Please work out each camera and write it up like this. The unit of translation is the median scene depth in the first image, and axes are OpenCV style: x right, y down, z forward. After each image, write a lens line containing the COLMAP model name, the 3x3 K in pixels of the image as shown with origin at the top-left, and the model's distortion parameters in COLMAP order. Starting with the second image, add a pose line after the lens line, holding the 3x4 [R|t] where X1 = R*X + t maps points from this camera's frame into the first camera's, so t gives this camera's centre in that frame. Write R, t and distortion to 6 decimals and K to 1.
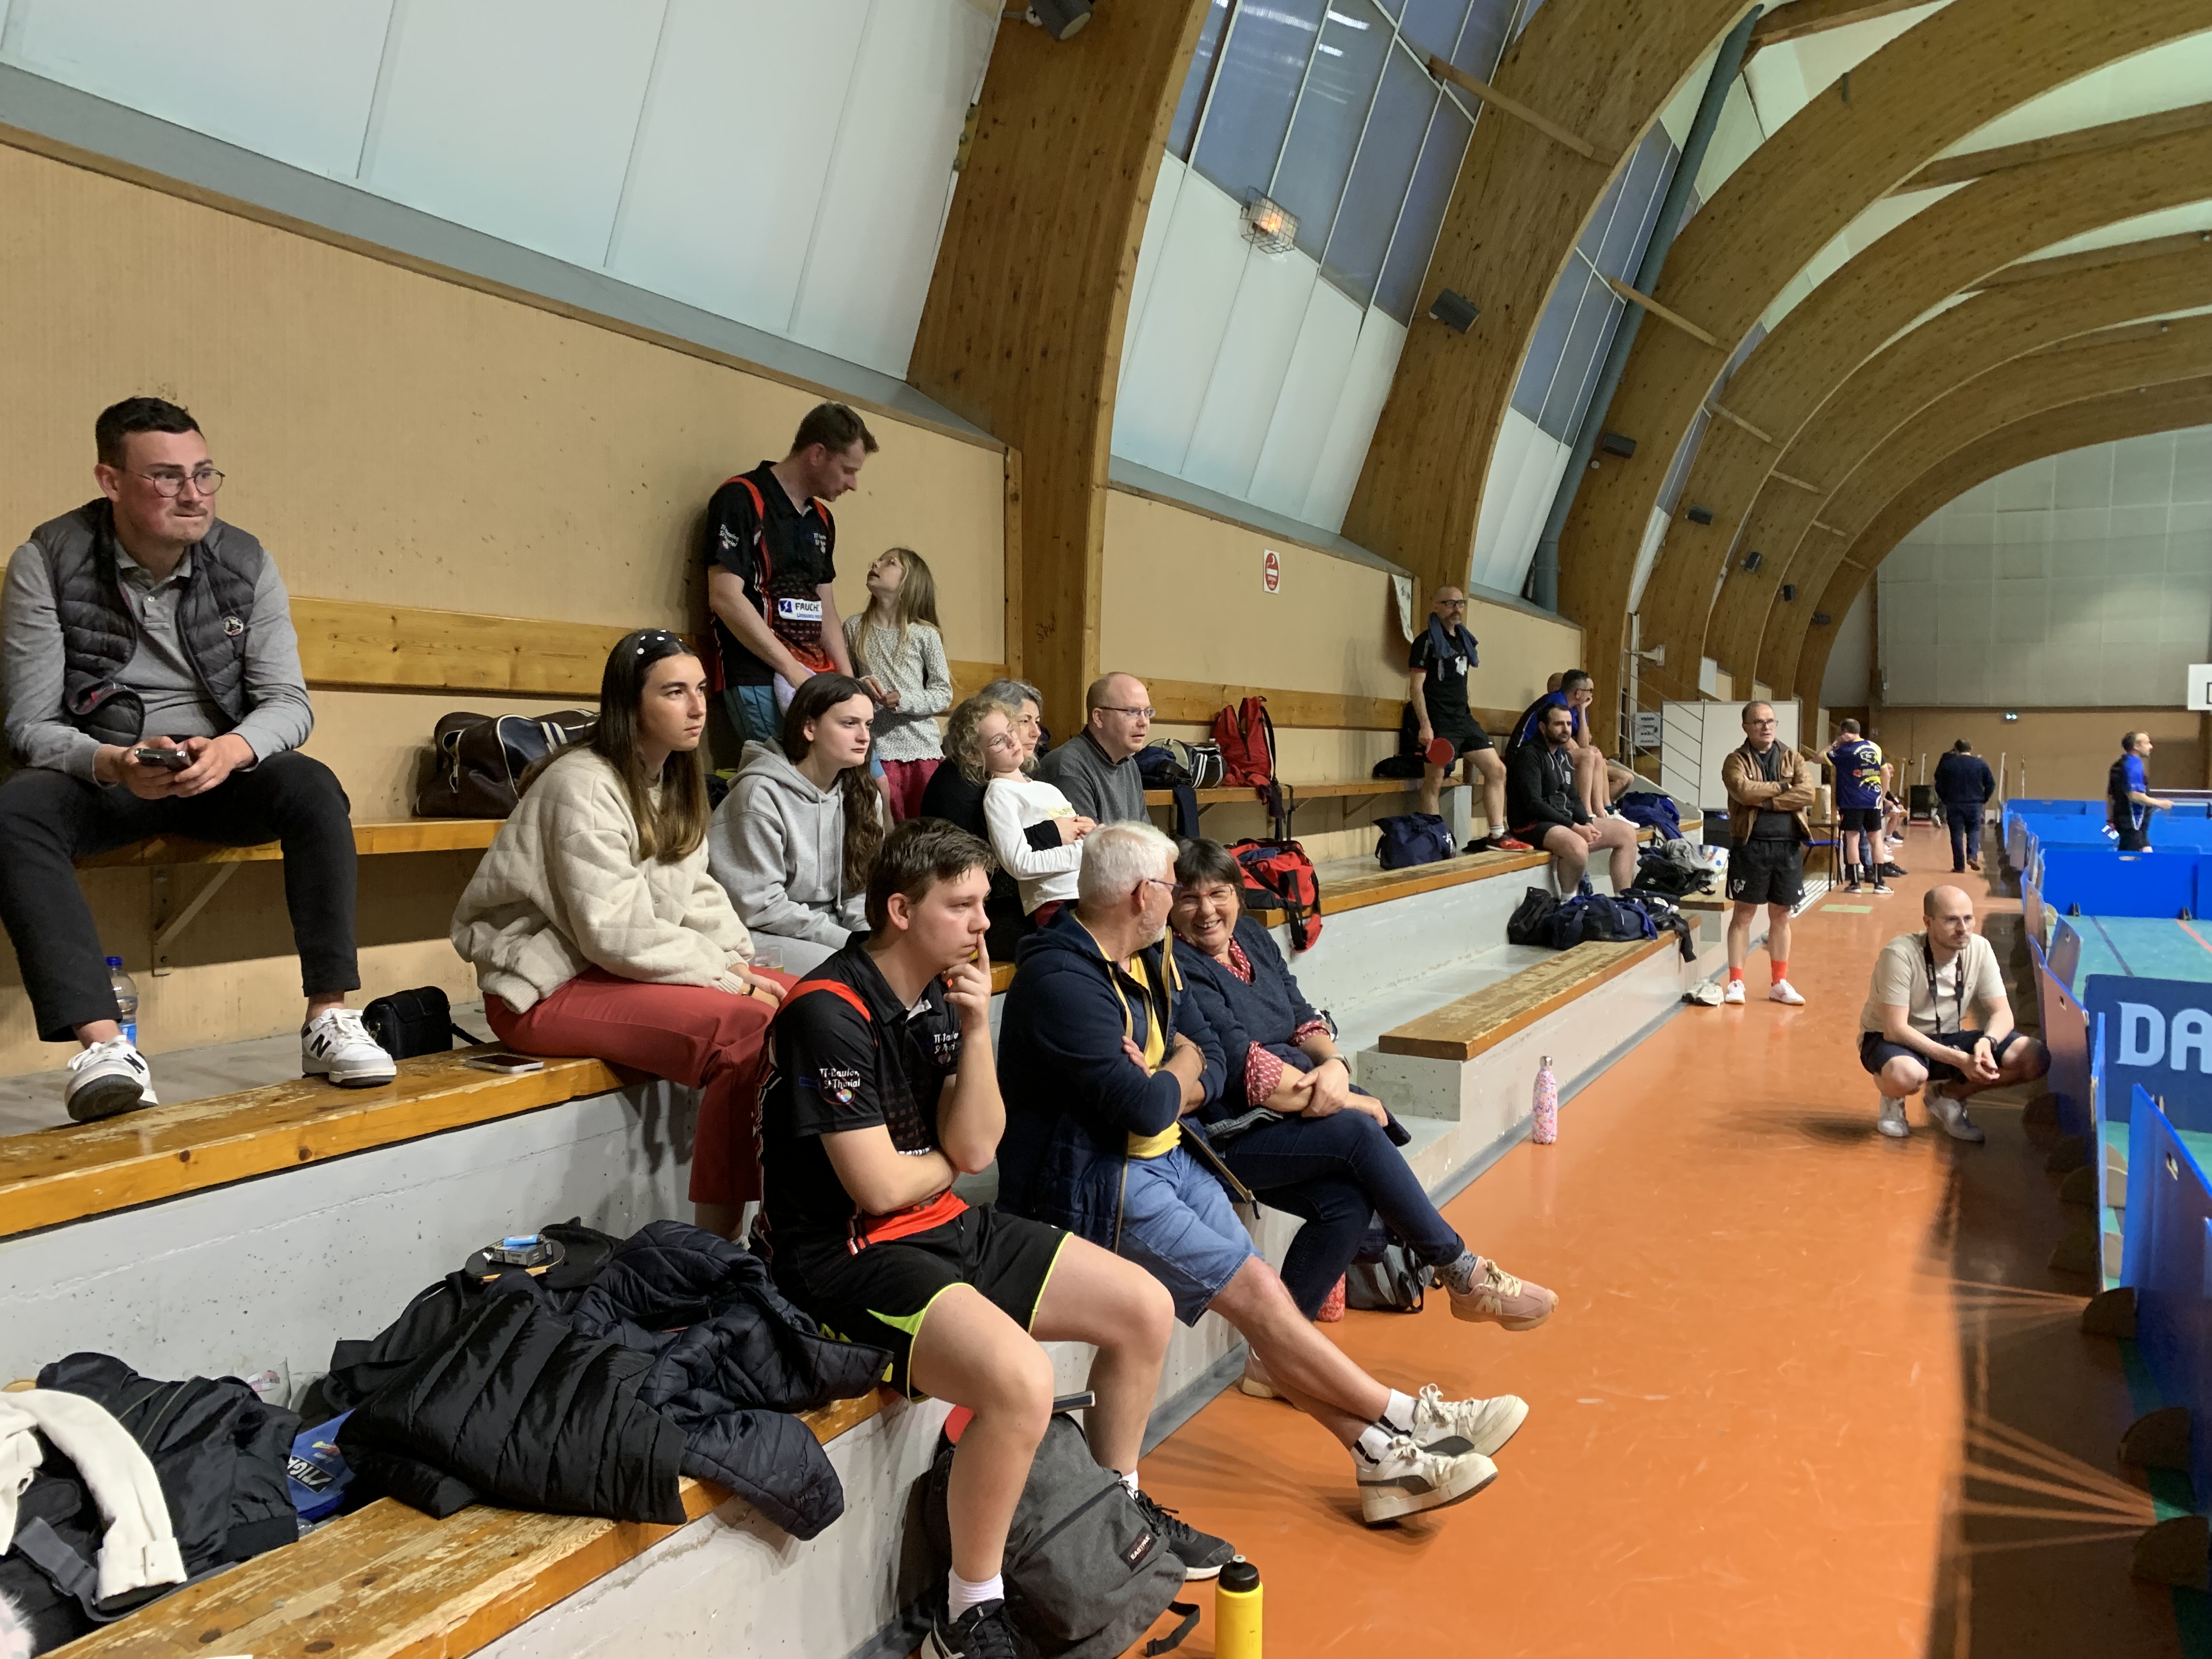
lens RADIAL K [[1693.6, 0, 1101.6], [0, 1693.6, 821.3], [0, 0, 1]] dist [0.054216, -0.065745]
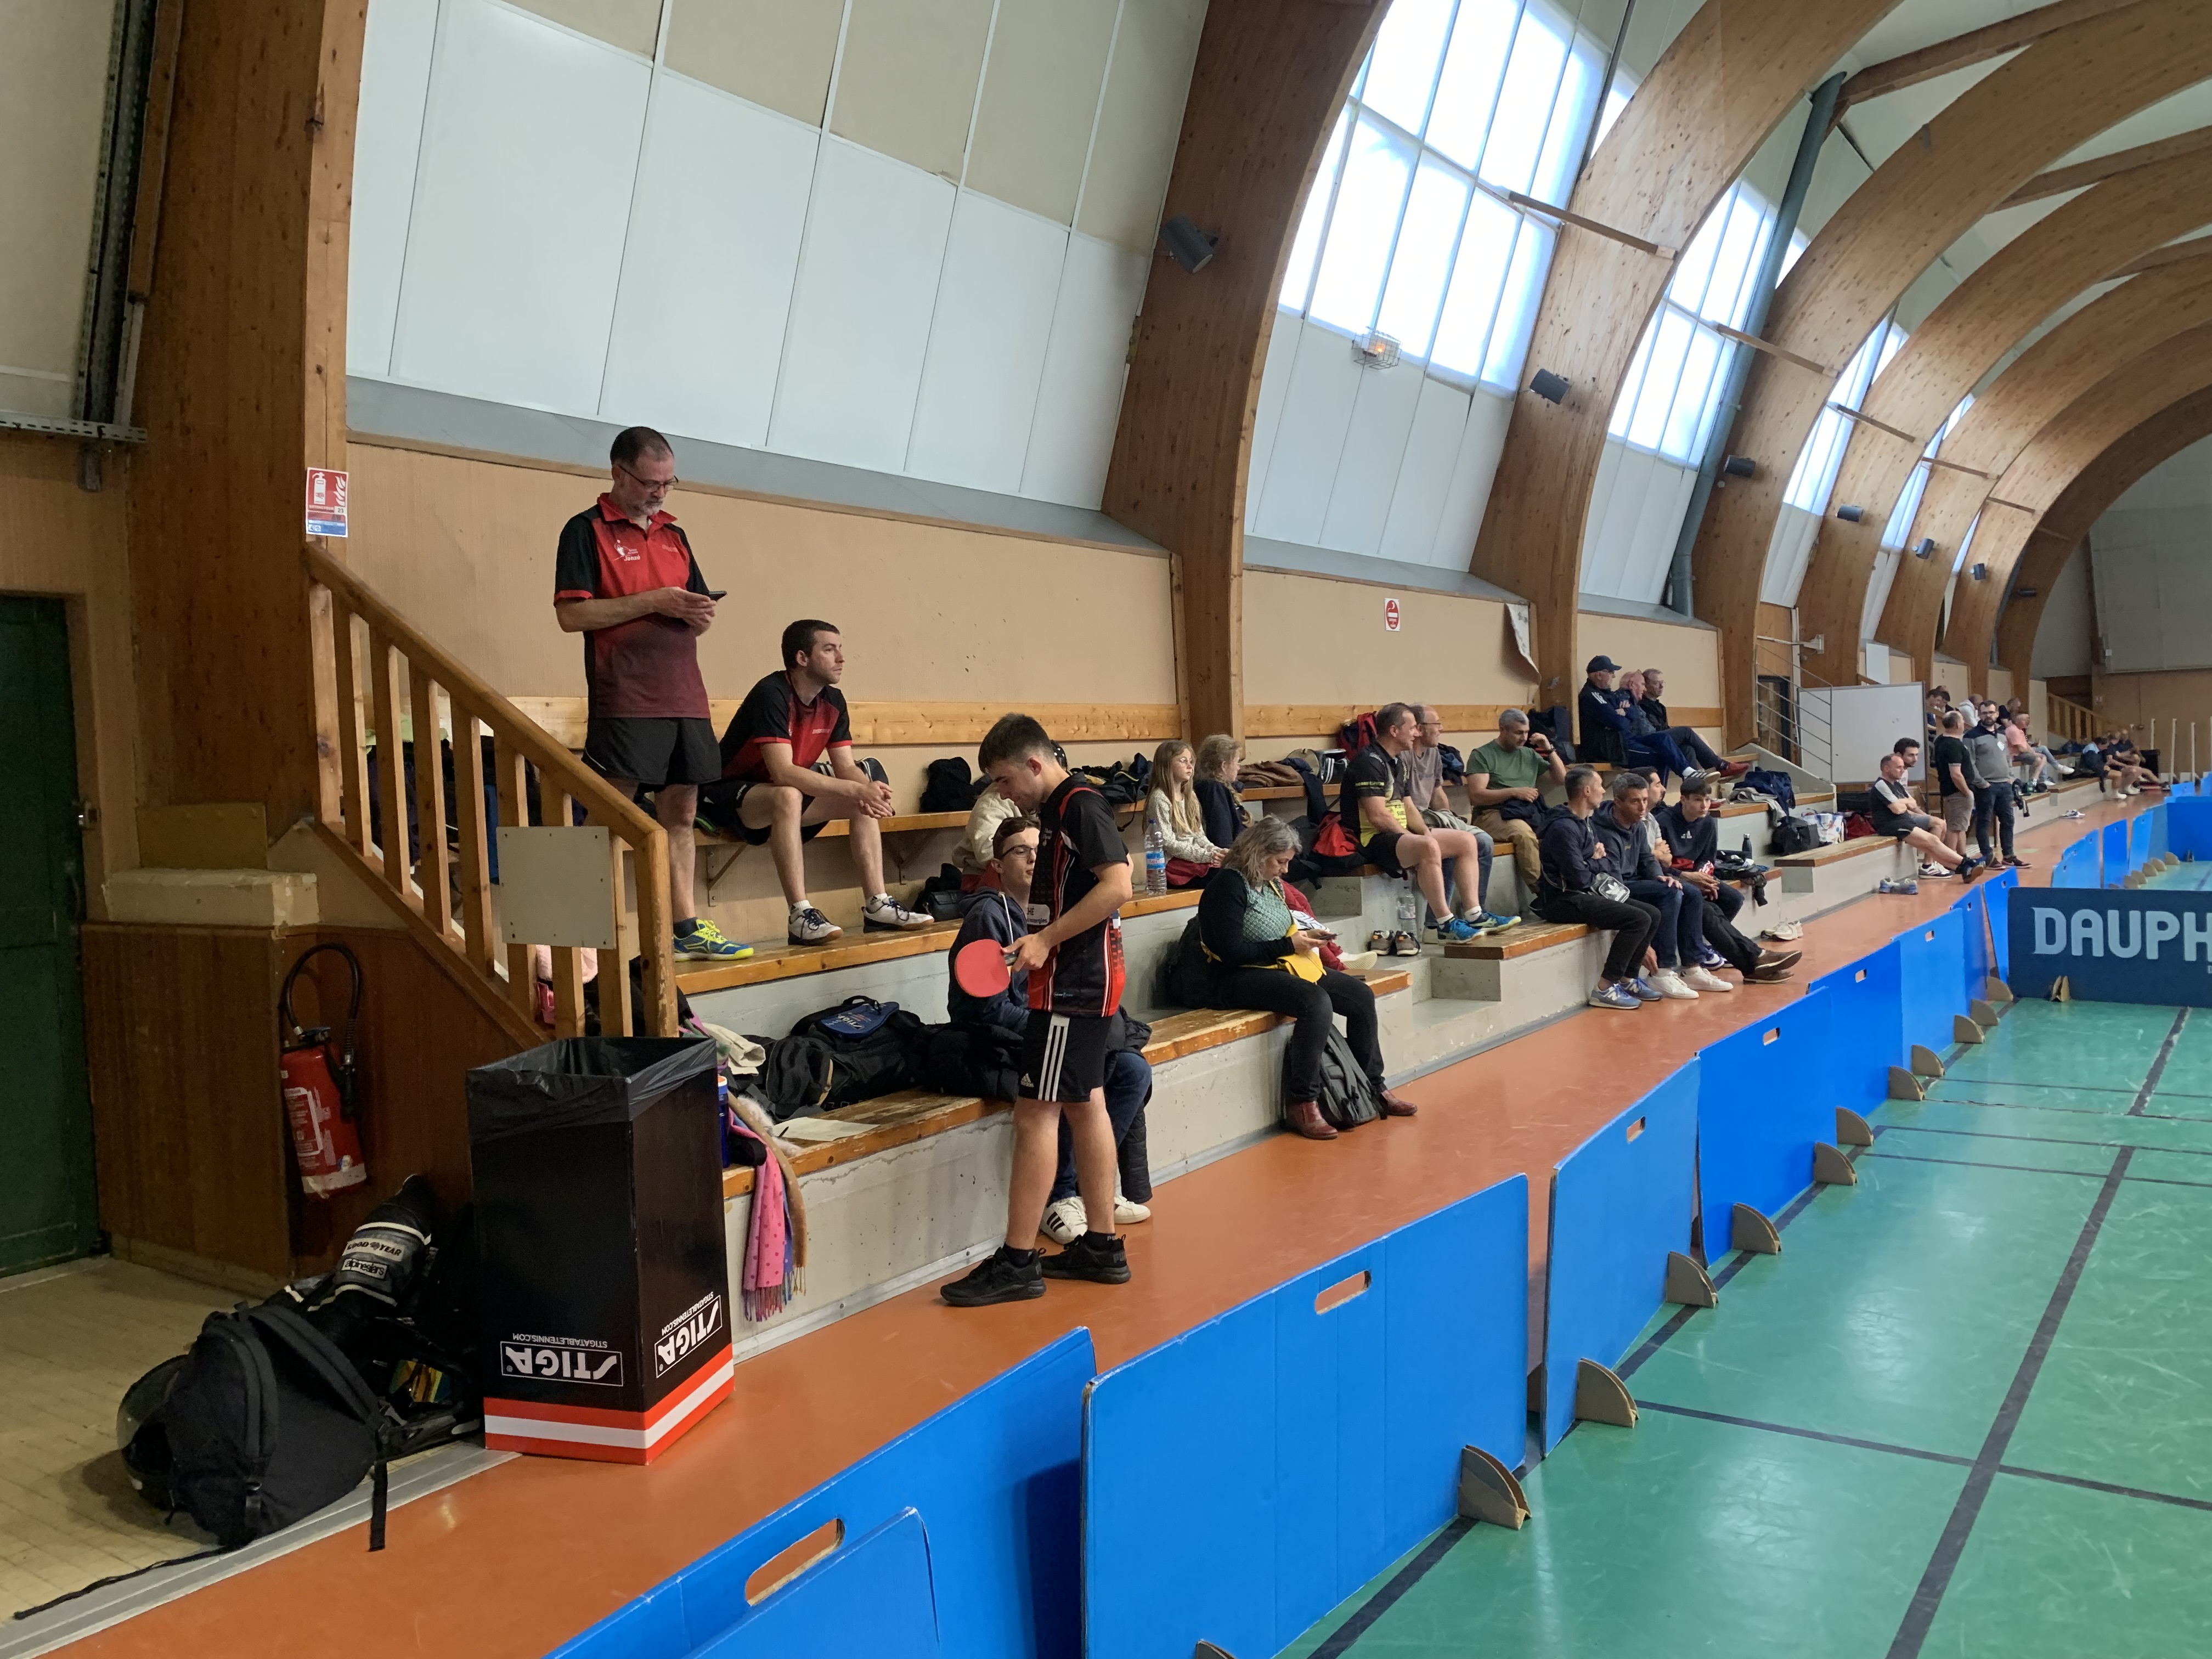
lens RADIAL K [[1693.6, 0, 1101.6], [0, 1693.6, 821.3], [0, 0, 1]] dist [0.054216, -0.065745]
pose [[0.988679, -0.050188, -0.141404, 0.075283], [0.048766, 0.998719, -0.013506, 0.022532], [0.141900, 0.006458, 0.989860, -0.417561]]
